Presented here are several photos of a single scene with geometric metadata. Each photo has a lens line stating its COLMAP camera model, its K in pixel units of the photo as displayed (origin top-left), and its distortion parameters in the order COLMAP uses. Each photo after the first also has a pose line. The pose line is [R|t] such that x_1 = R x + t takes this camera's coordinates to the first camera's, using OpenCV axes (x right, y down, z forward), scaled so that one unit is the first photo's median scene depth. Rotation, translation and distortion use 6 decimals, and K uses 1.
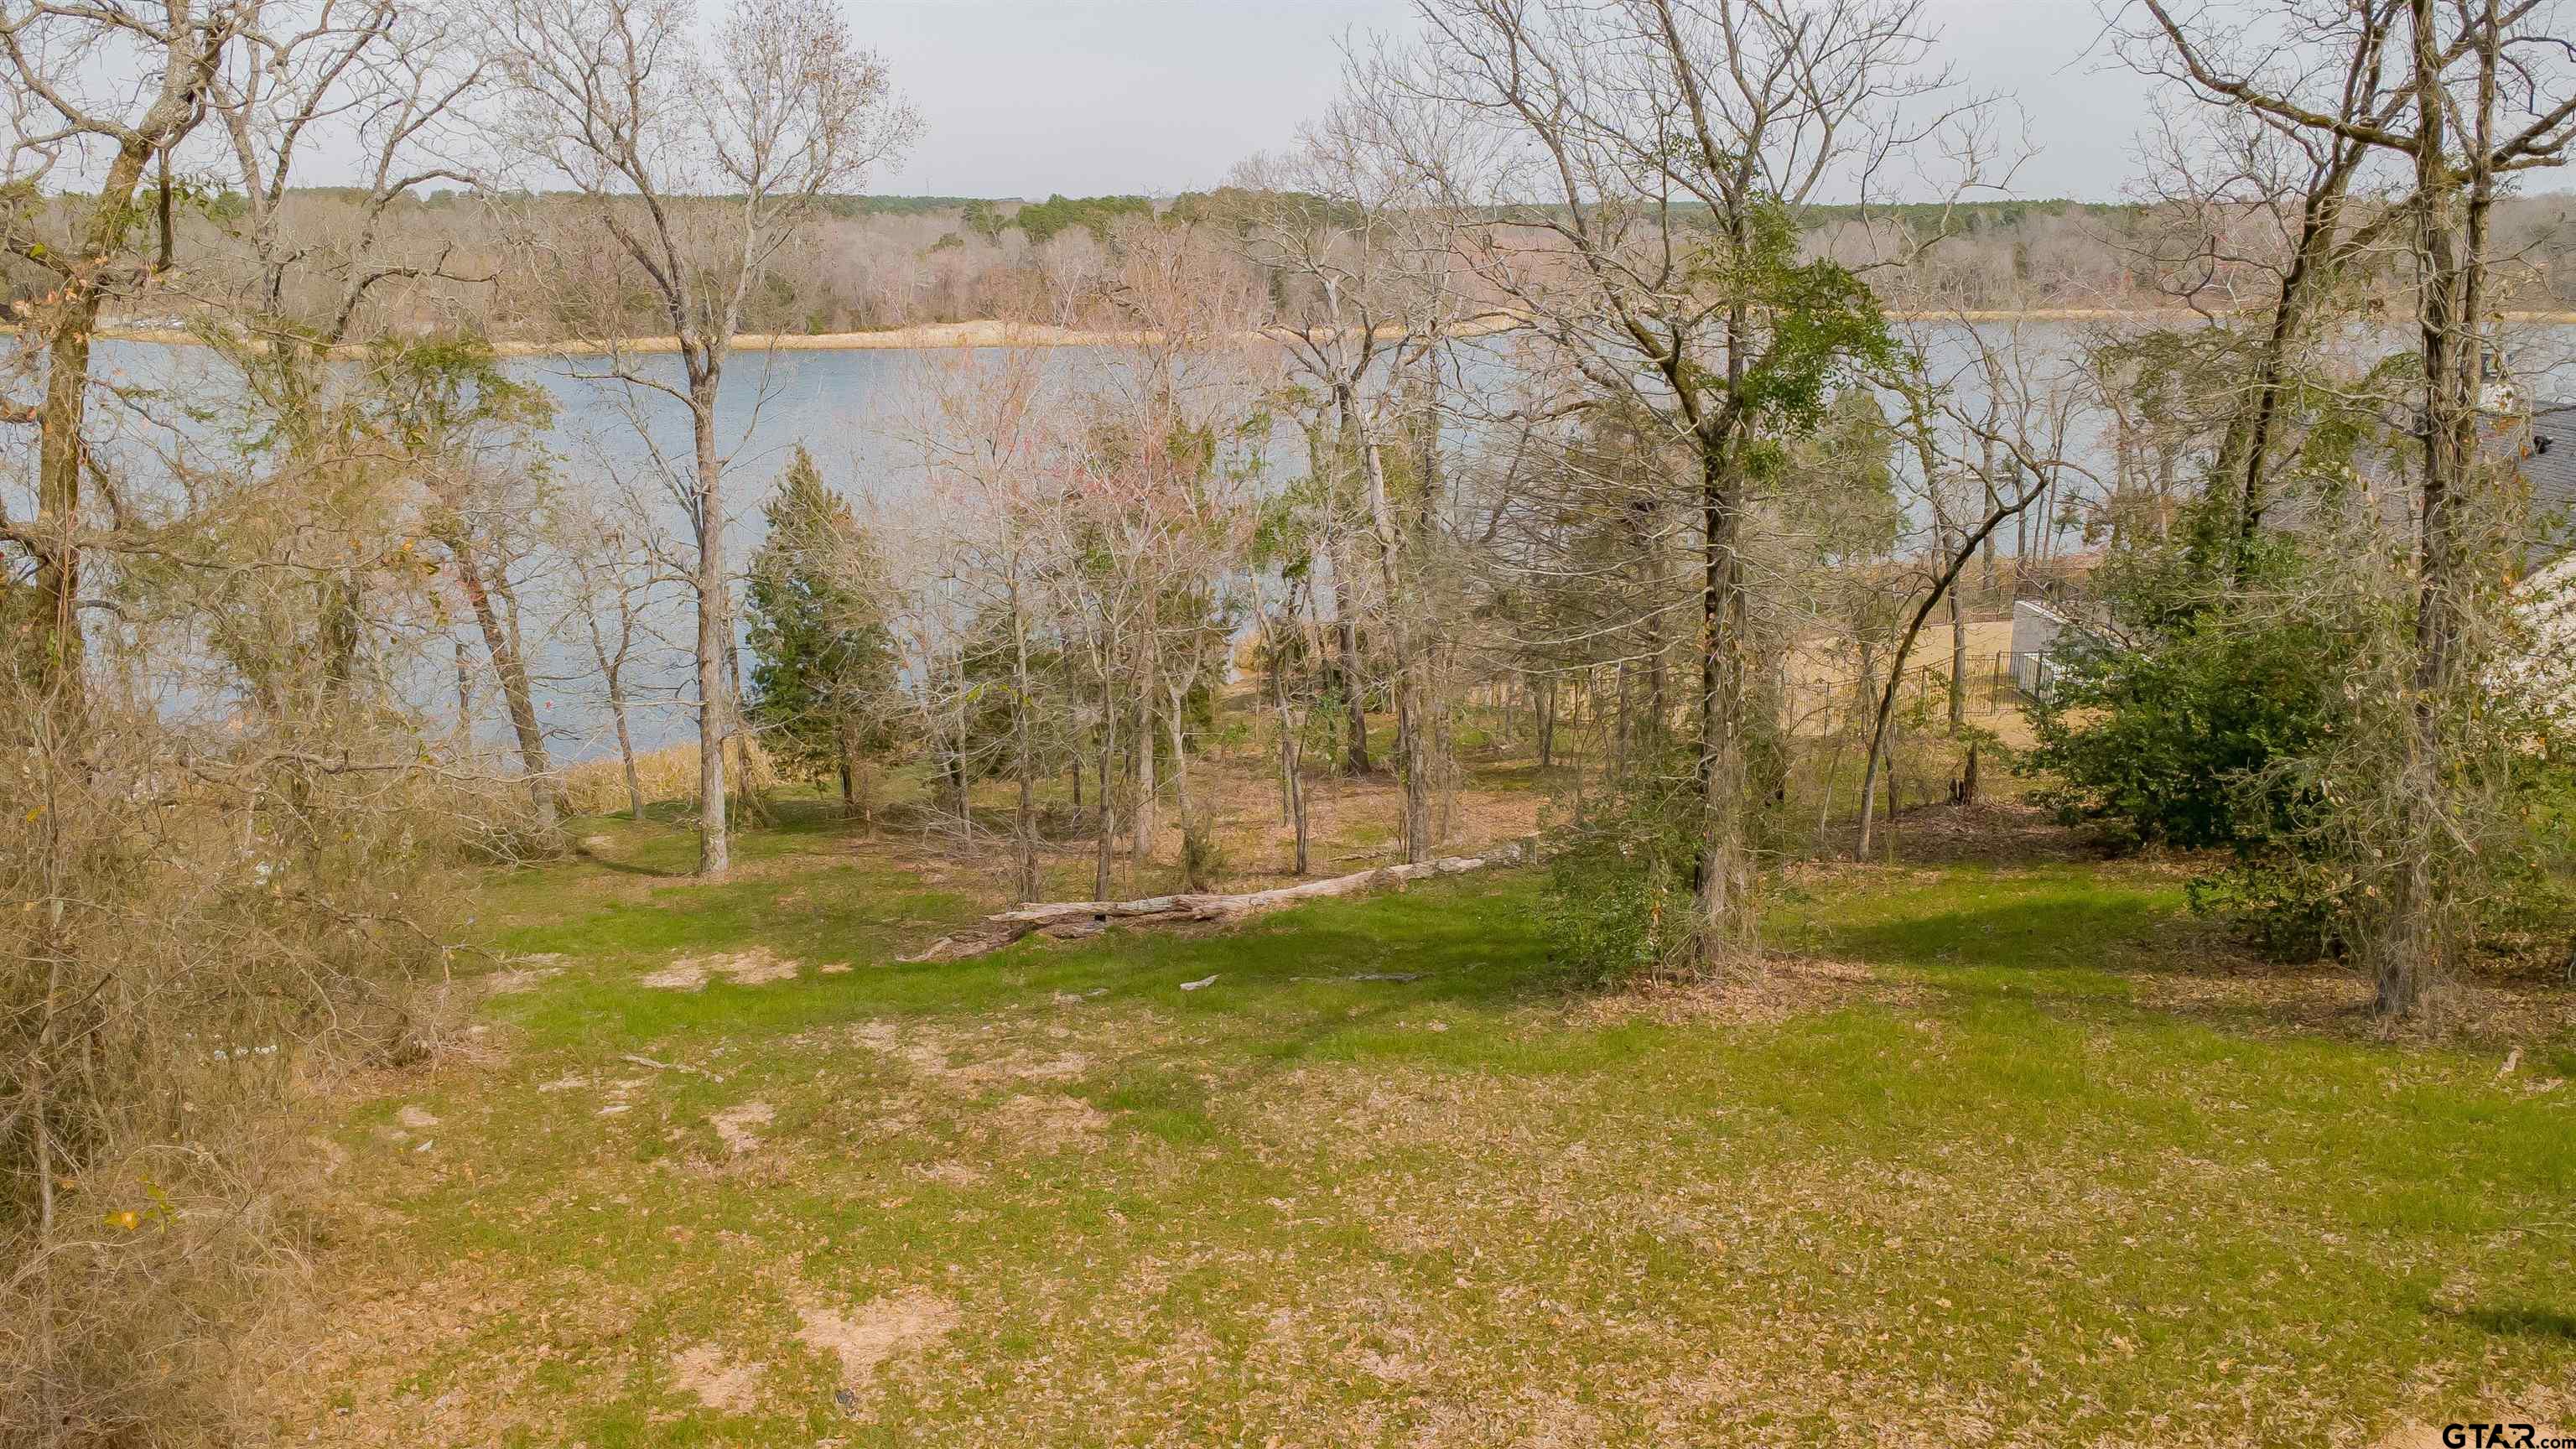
lens RADIAL K [[1786.7, 0, 1282.5], [0, 1786.7, 722.5], [0, 0, 1]] dist [0.016642, -0.013532]
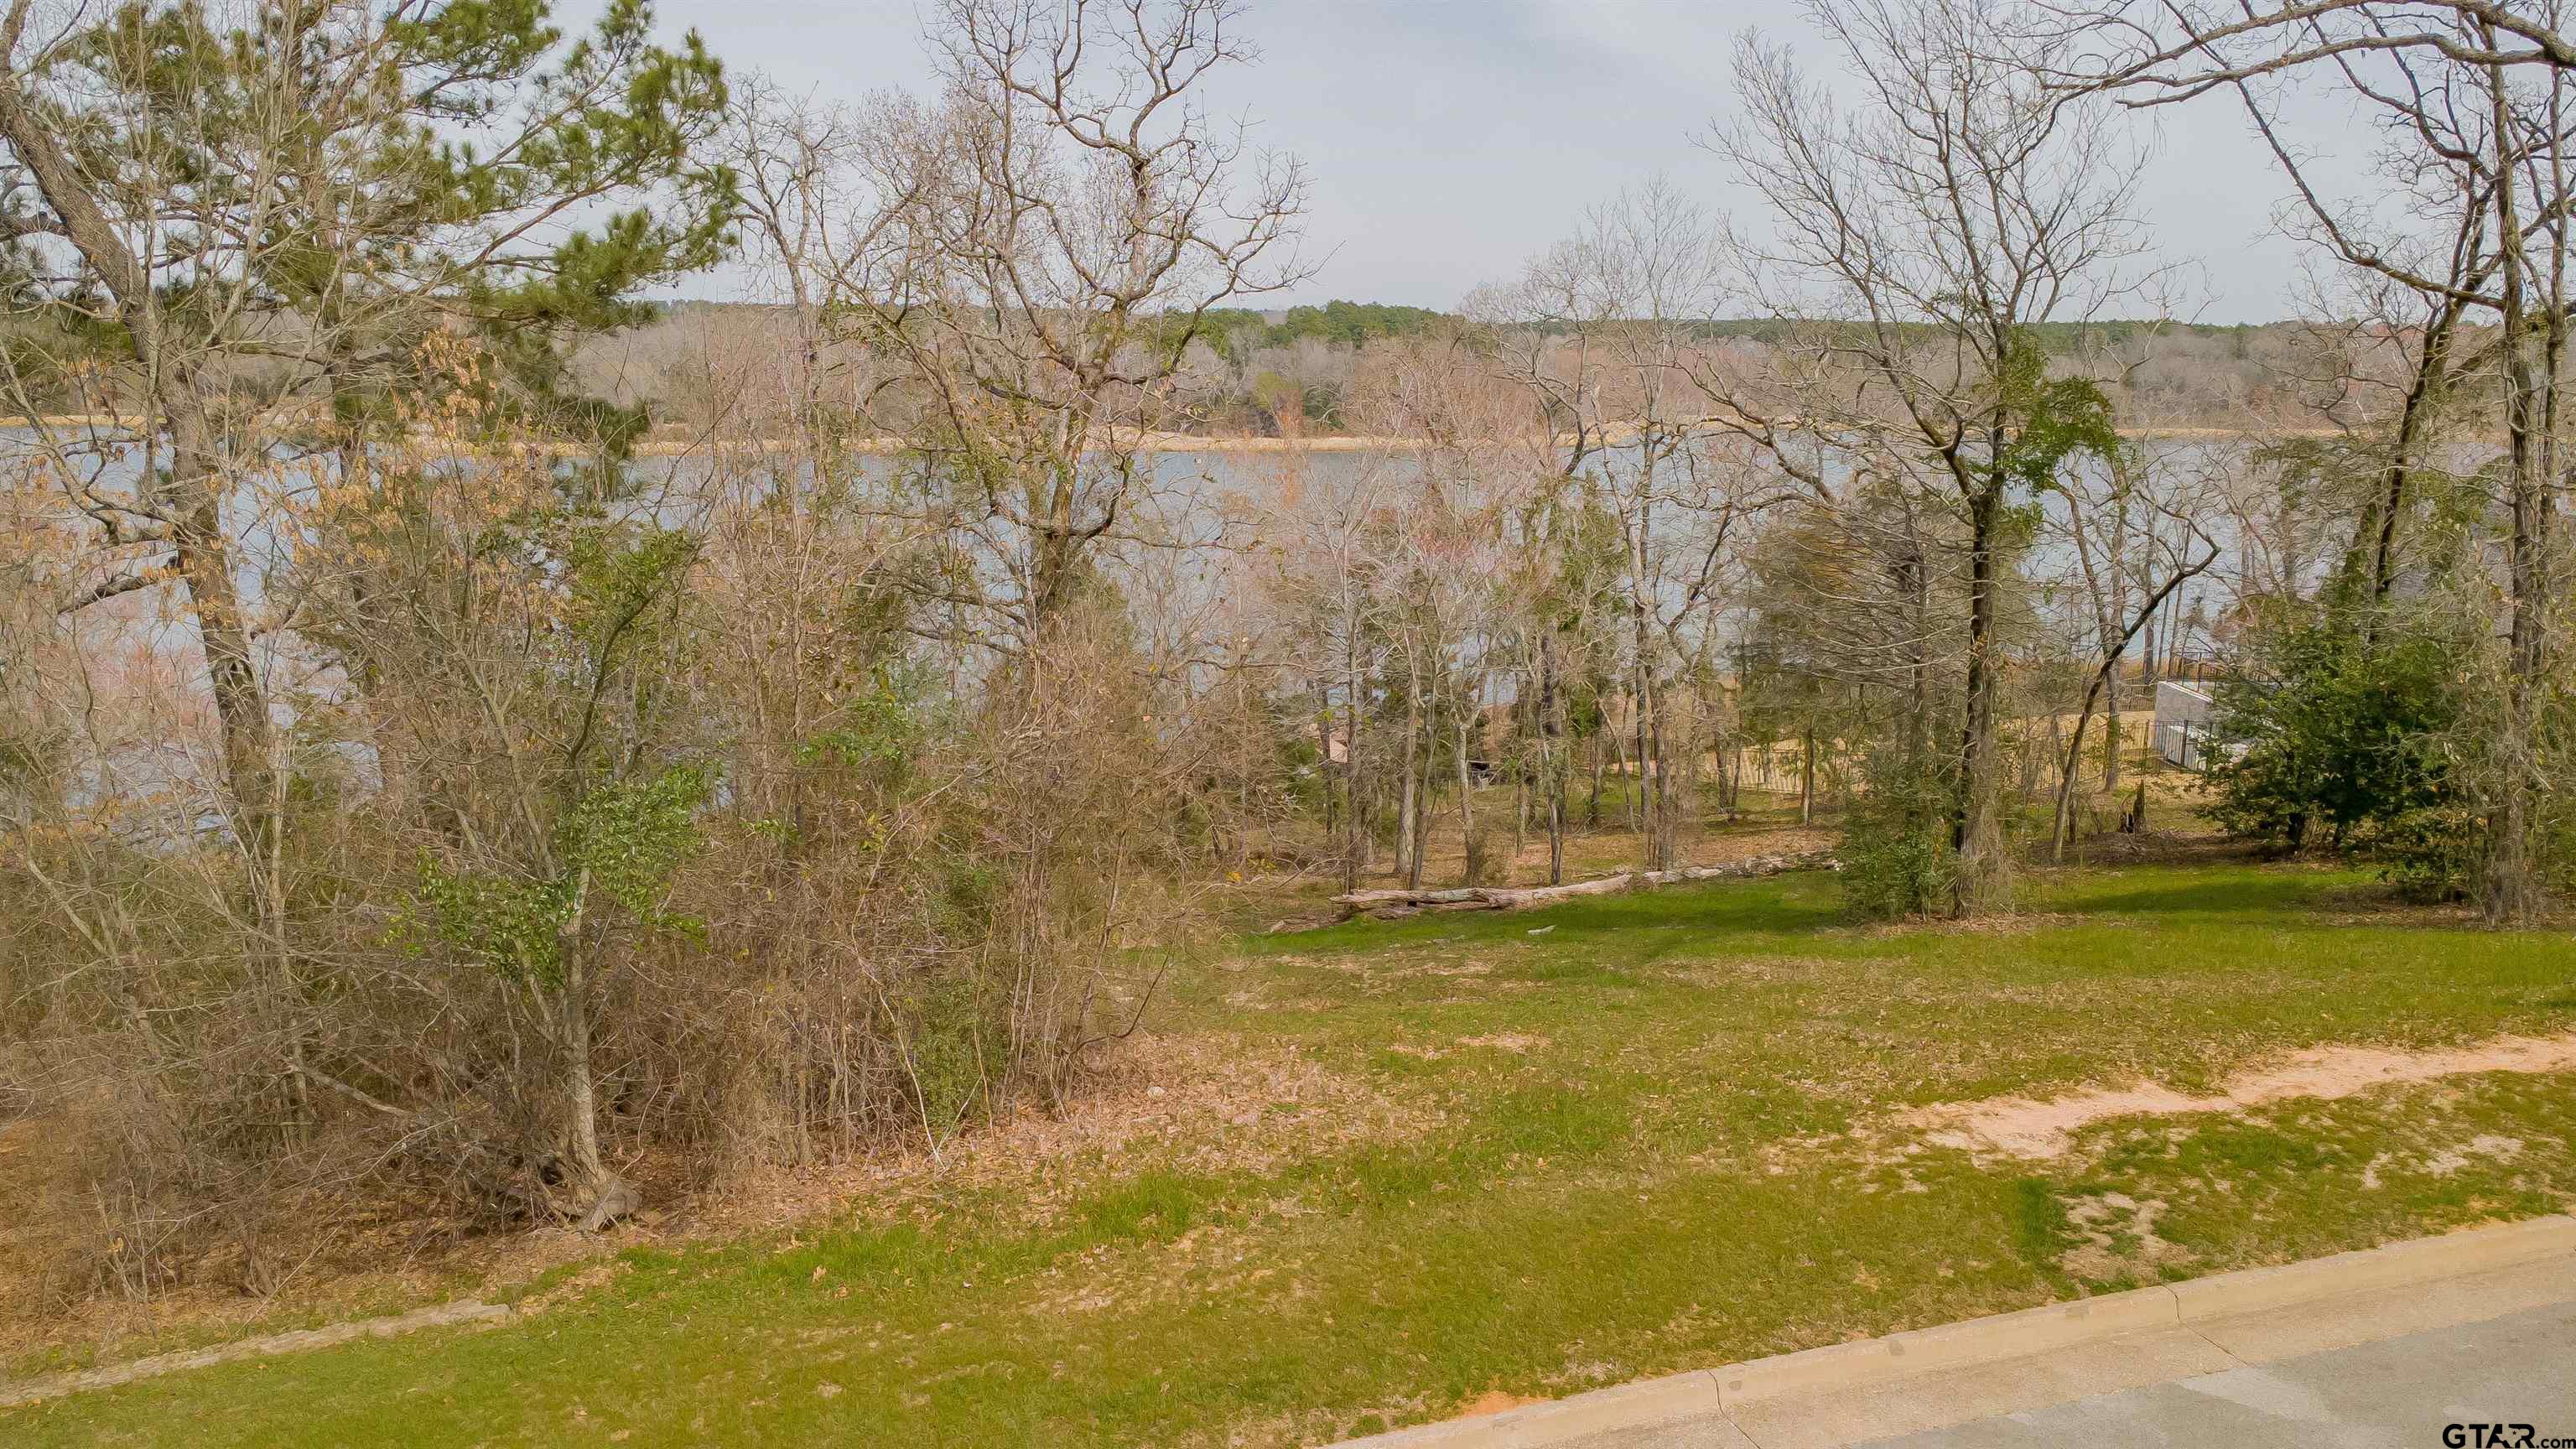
lens RADIAL K [[1786.7, 0, 1290.5], [0, 1786.7, 720.9], [0, 0, 1]] dist [0.016642, -0.013532]
pose [[0.998731, 0.019577, -0.046412, -0.175127], [-0.022305, 0.998009, -0.058999, 0.078237], [0.045164, 0.059959, 0.997179, -0.301670]]
